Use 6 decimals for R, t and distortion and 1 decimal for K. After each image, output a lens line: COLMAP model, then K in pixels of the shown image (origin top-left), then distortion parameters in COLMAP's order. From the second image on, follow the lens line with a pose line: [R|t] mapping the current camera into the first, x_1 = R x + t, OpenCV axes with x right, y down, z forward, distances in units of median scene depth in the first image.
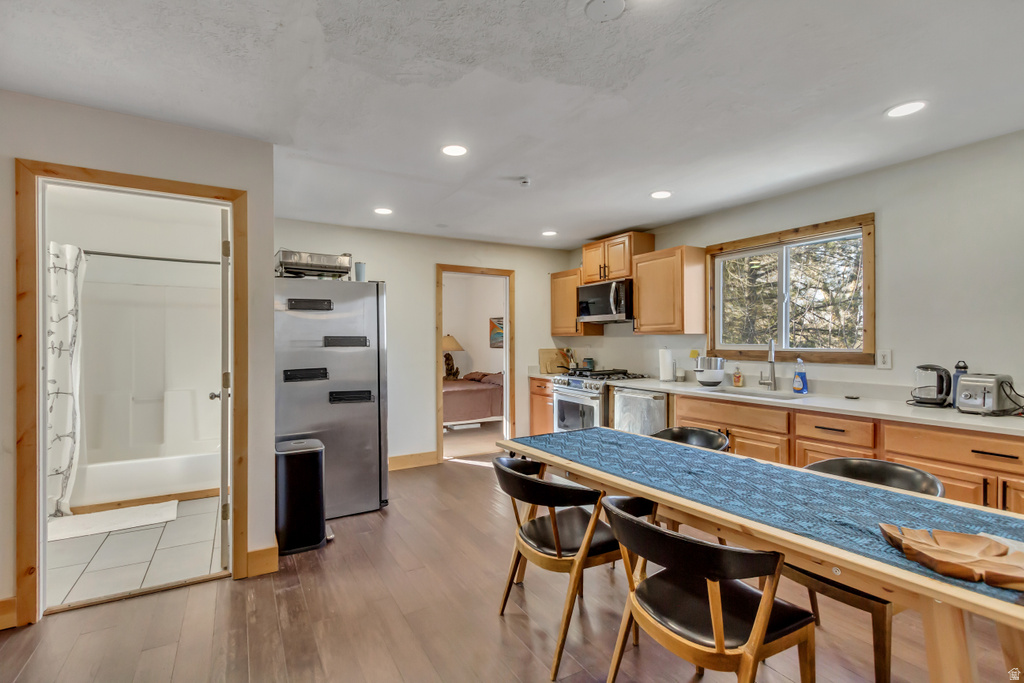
lens RADIAL K [[472.2, 0, 513.9], [0, 472.2, 340.8], [0, 0, 1]] dist [0.007618, 0.000162]
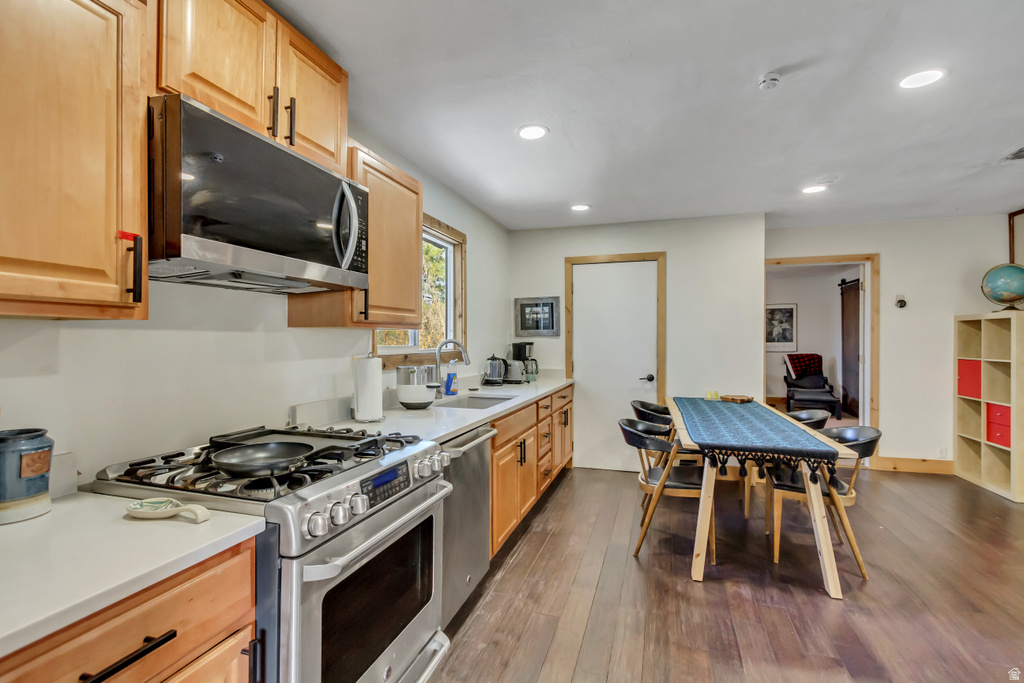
lens RADIAL K [[472.2, 0, 516.2], [0, 472.2, 339.8], [0, 0, 1]] dist [0.007618, 0.000162]
pose [[-0.669441, 0.005592, 0.742844, -0.164037], [0.005984, 0.999980, -0.002135, 0.000035], [-0.742841, 0.003016, -0.669461, 1.269831]]
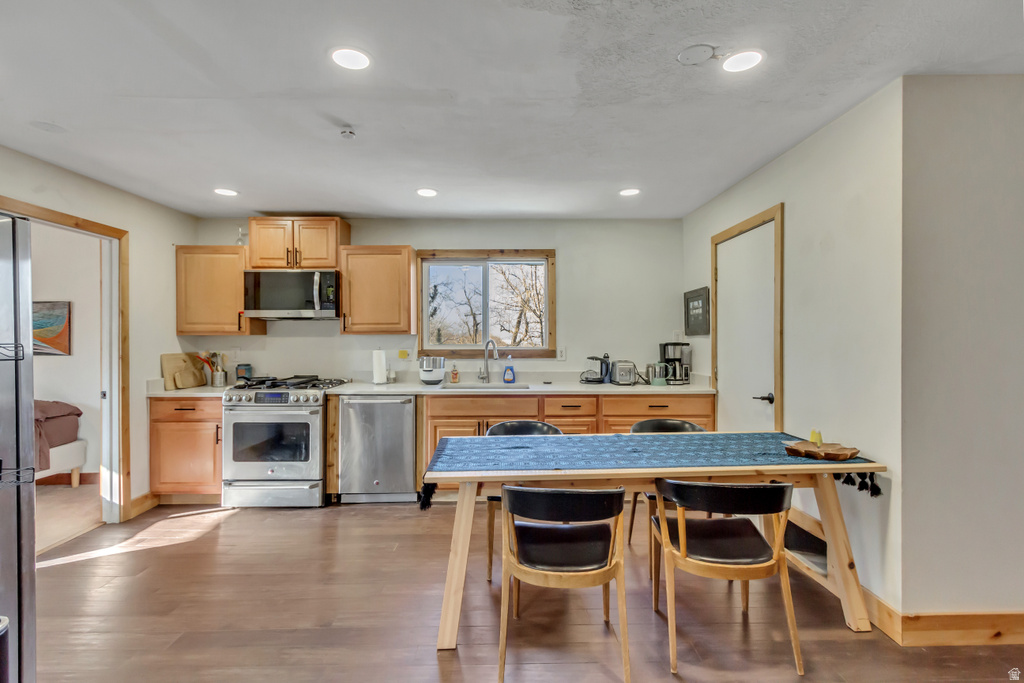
lens RADIAL K [[472.2, 0, 511.4], [0, 472.2, 336.4], [0, 0, 1]] dist [0.007618, 0.000162]
pose [[0.499266, 0.003025, 0.866444, -0.381747], [0.002441, 0.999985, -0.004898, -0.004707], [-0.866445, 0.004560, 0.499251, 0.308496]]
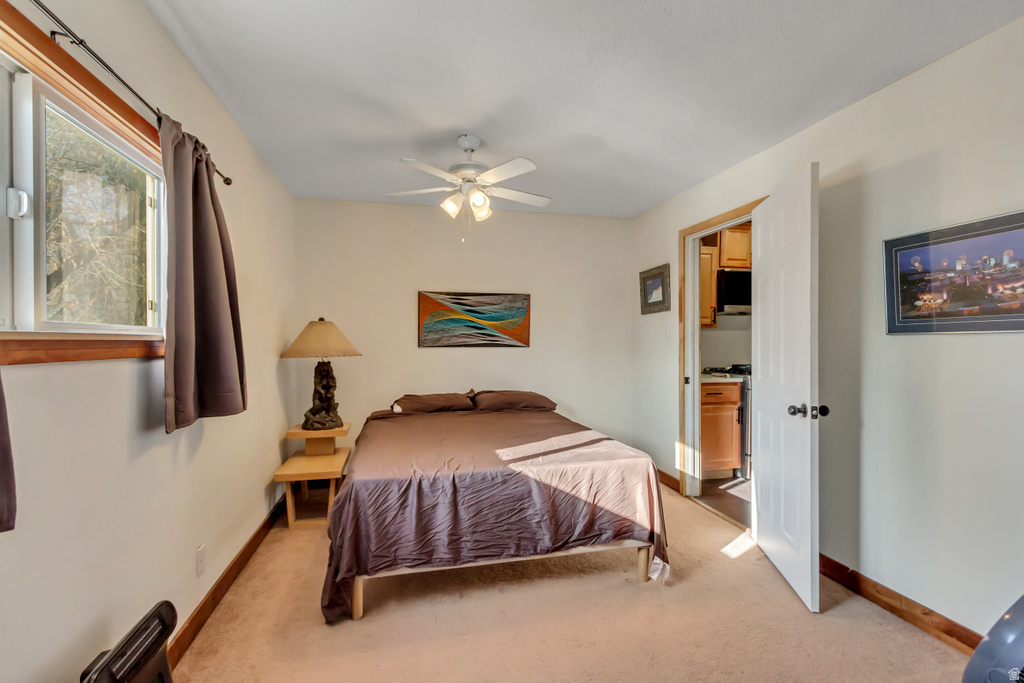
lens RADIAL K [[472.2, 0, 511.8], [0, 472.2, 342.5], [0, 0, 1]] dist [0.007618, 0.000162]
pose [[0.308134, -0.005197, 0.951329, -0.971297], [0.000648, 0.999986, 0.005253, 0.013727], [-0.951343, -0.001002, 0.308133, 1.354998]]
